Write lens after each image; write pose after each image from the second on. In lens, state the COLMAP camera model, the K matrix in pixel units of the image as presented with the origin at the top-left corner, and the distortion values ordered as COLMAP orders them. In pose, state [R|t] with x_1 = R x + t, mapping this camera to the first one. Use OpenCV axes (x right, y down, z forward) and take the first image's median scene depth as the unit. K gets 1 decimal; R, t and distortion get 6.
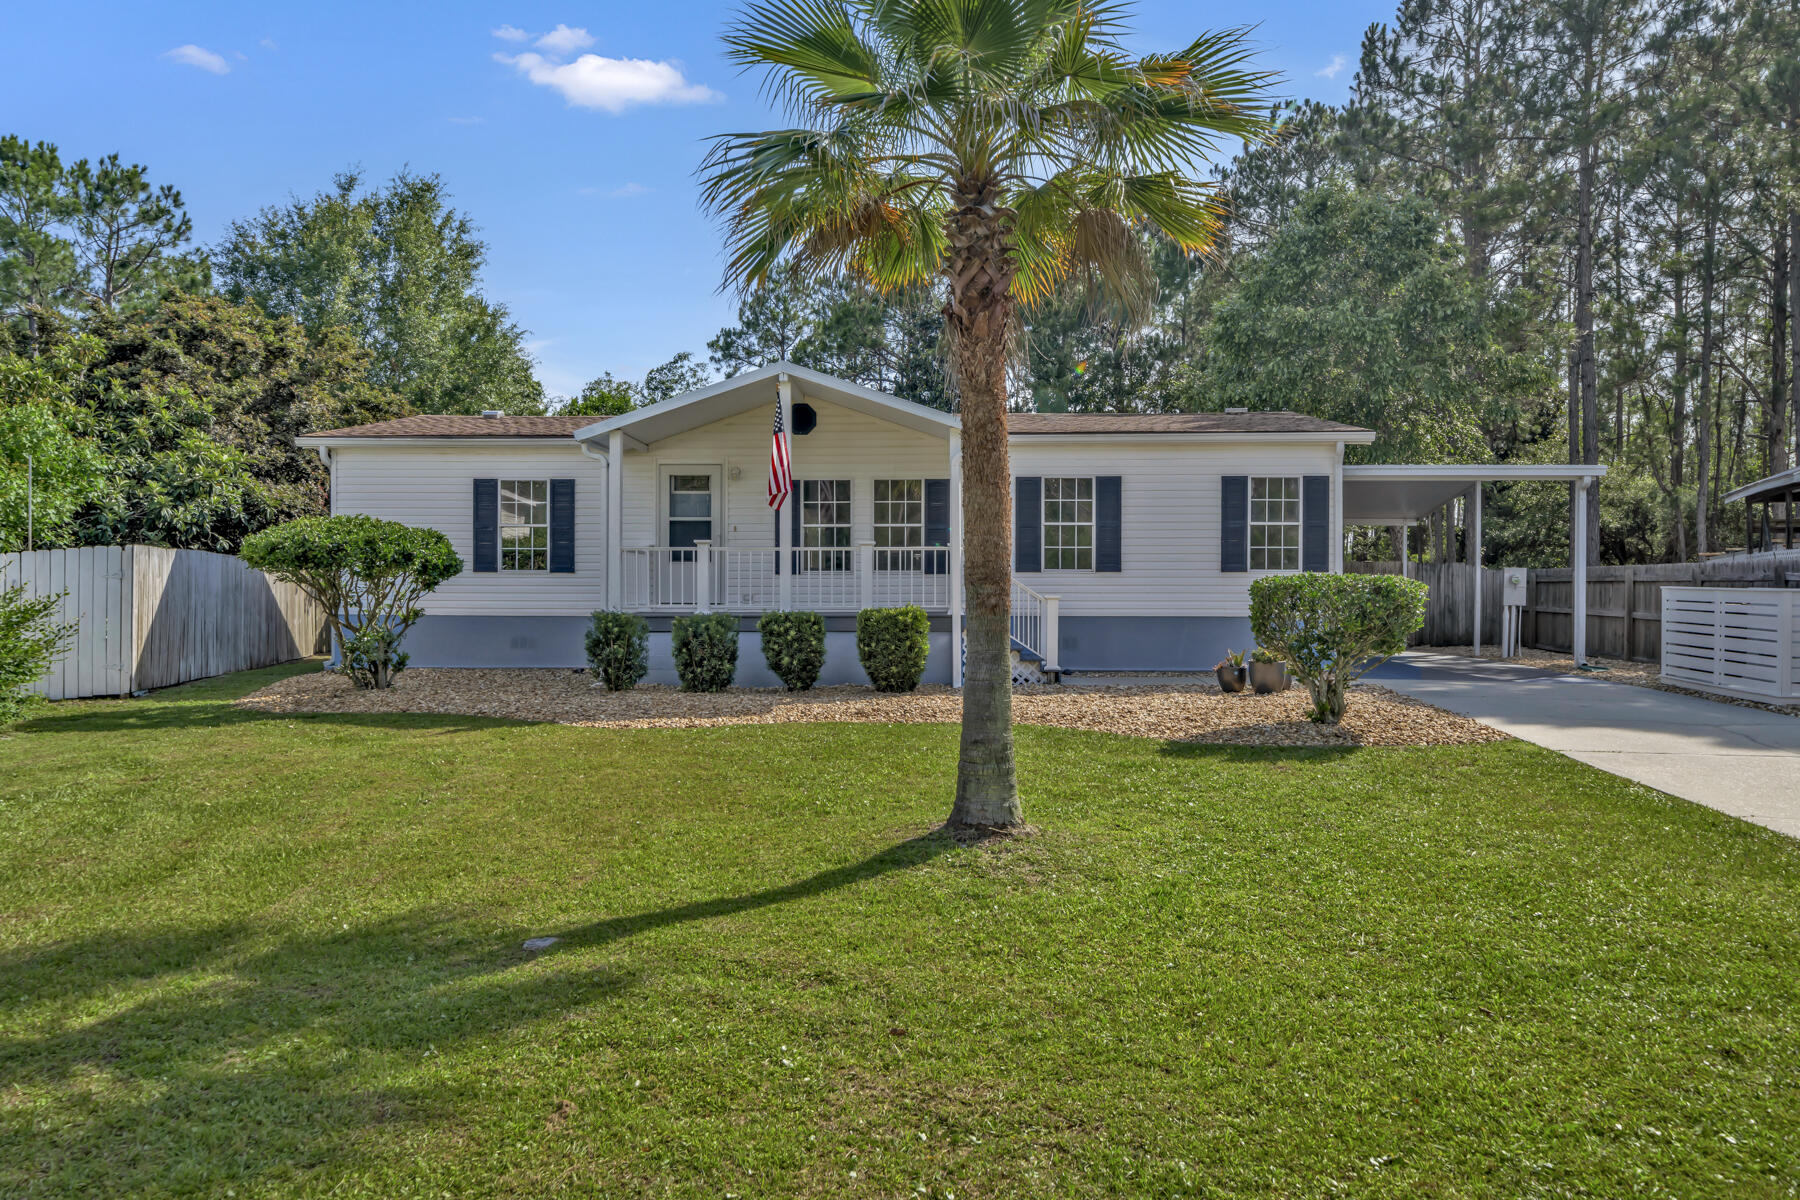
lens RADIAL K [[1240.2, 0, 900.0], [0, 1240.2, 600.0], [0, 0, 1]] dist [-0.011284, -0.001964]
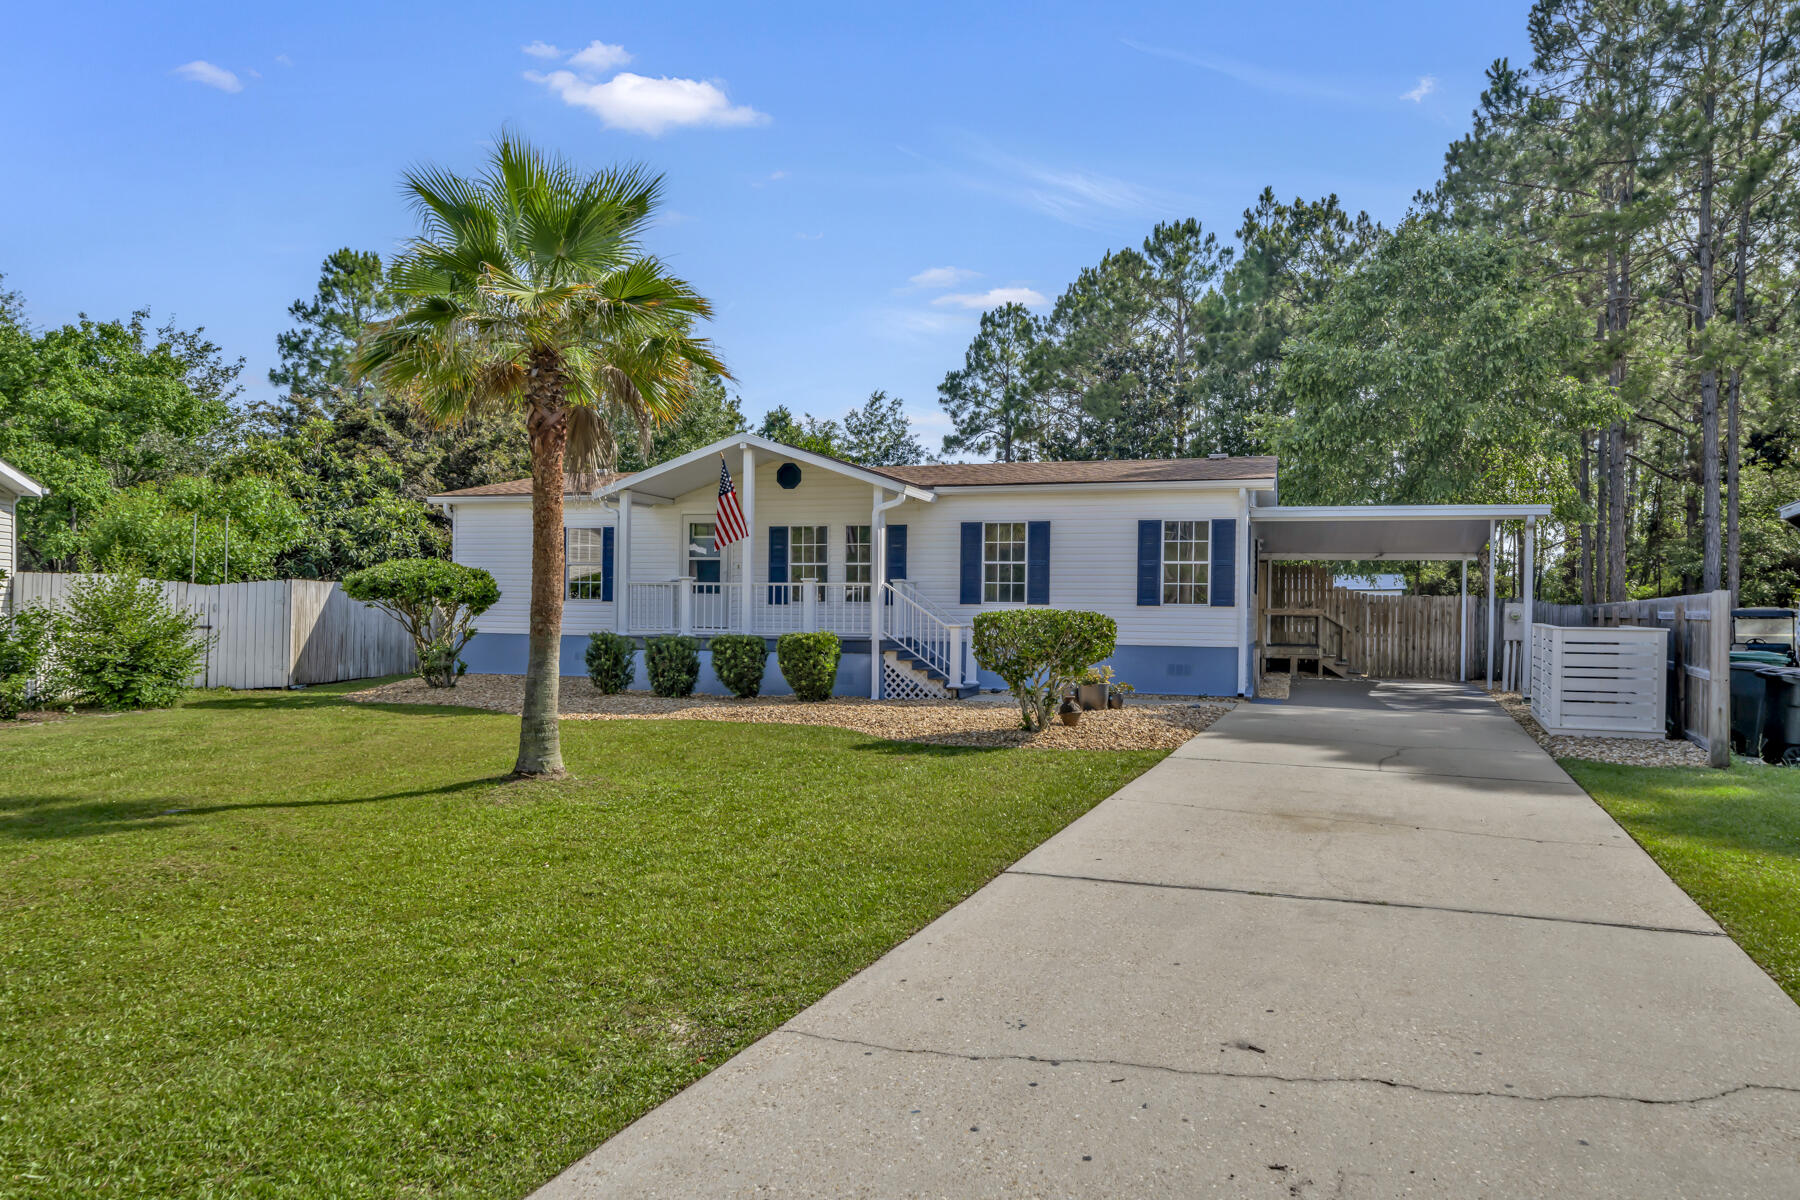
lens RADIAL K [[1240.2, 0, 900.0], [0, 1240.2, 600.0], [0, 0, 1]] dist [-0.011284, -0.001964]
pose [[0.965729, 0.007898, -0.259434, 0.343720], [-0.013439, 0.999718, -0.019589, -0.002867], [0.259206, 0.022404, 0.965562, -0.142066]]
